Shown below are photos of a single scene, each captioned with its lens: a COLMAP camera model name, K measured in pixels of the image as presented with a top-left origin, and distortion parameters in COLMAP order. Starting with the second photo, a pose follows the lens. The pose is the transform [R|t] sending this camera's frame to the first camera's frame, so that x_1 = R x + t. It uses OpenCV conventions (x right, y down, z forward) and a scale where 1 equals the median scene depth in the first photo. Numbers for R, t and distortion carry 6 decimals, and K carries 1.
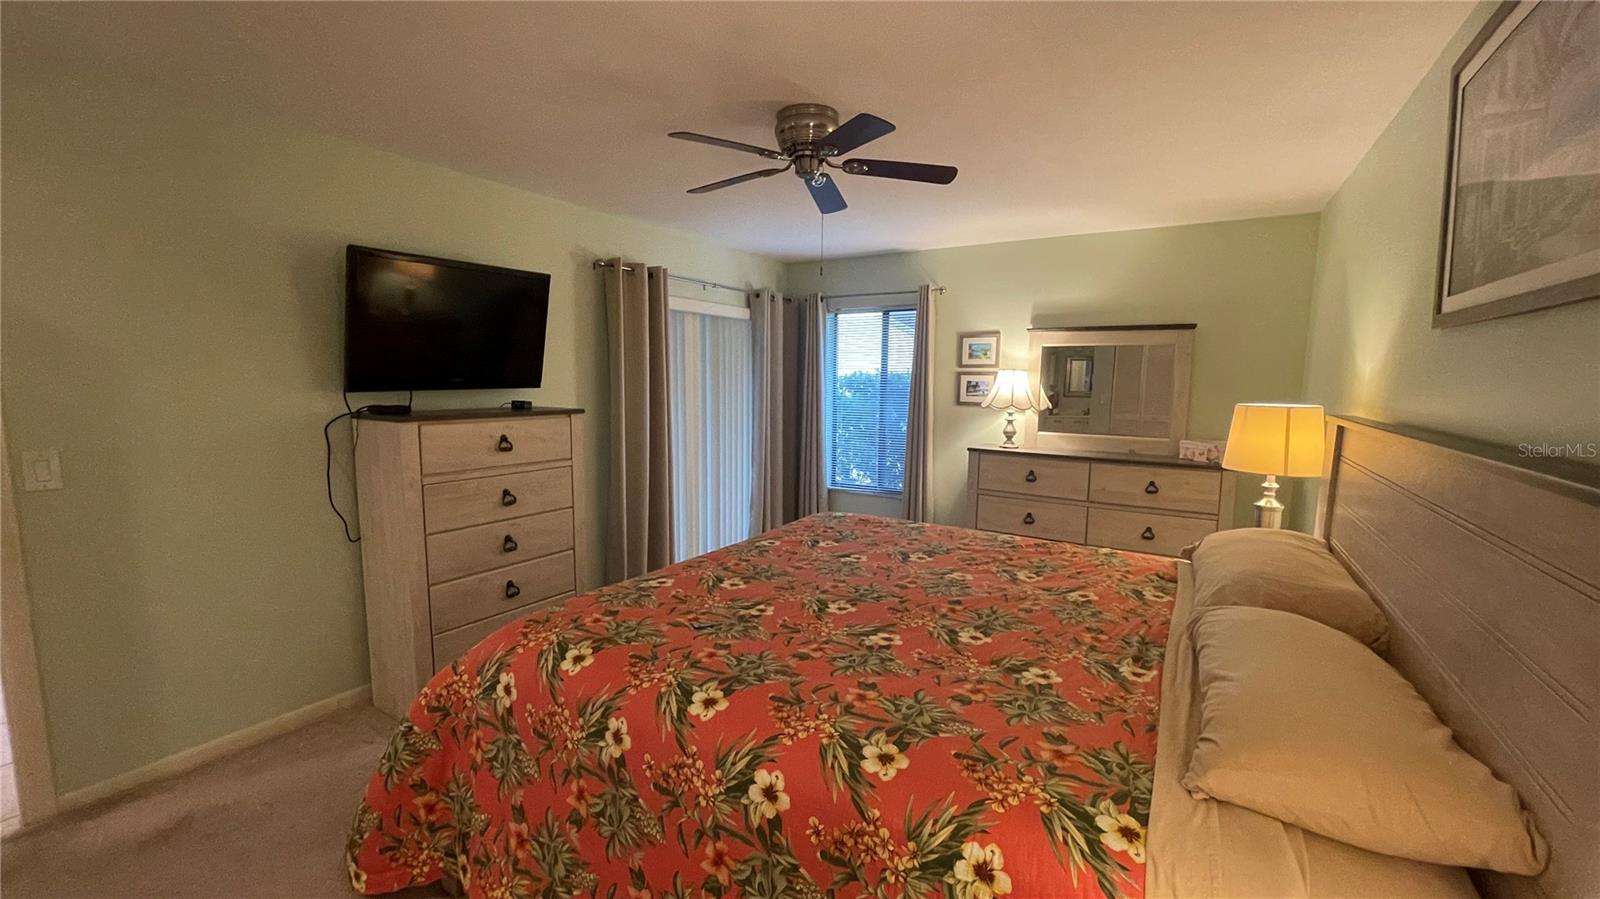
lens RADIAL K [[641.6, 0, 795.0], [0, 641.6, 450.8], [0, 0, 1]] dist [-0.003025, -0.000319]
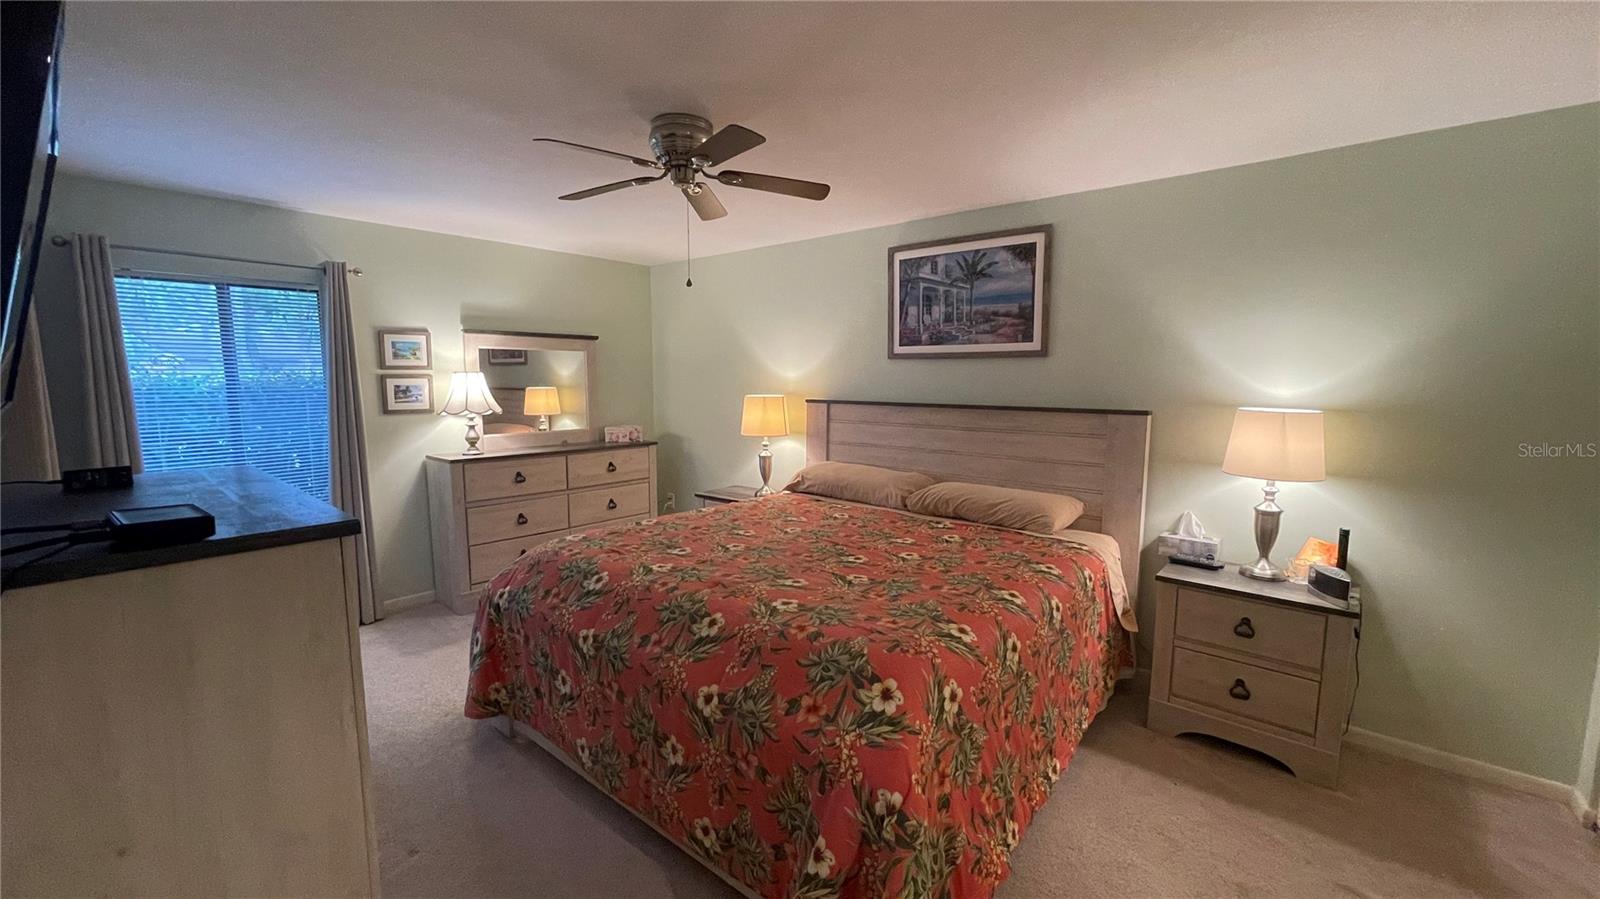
lens RADIAL K [[641.6, 0, 795.0], [0, 641.6, 450.8], [0, 0, 1]] dist [-0.003025, -0.000319]
pose [[0.158024, -0.125428, 0.979437, -0.521665], [0.113941, 0.987590, 0.108088, -0.058441], [-0.980839, 0.094517, 0.170355, 0.370042]]
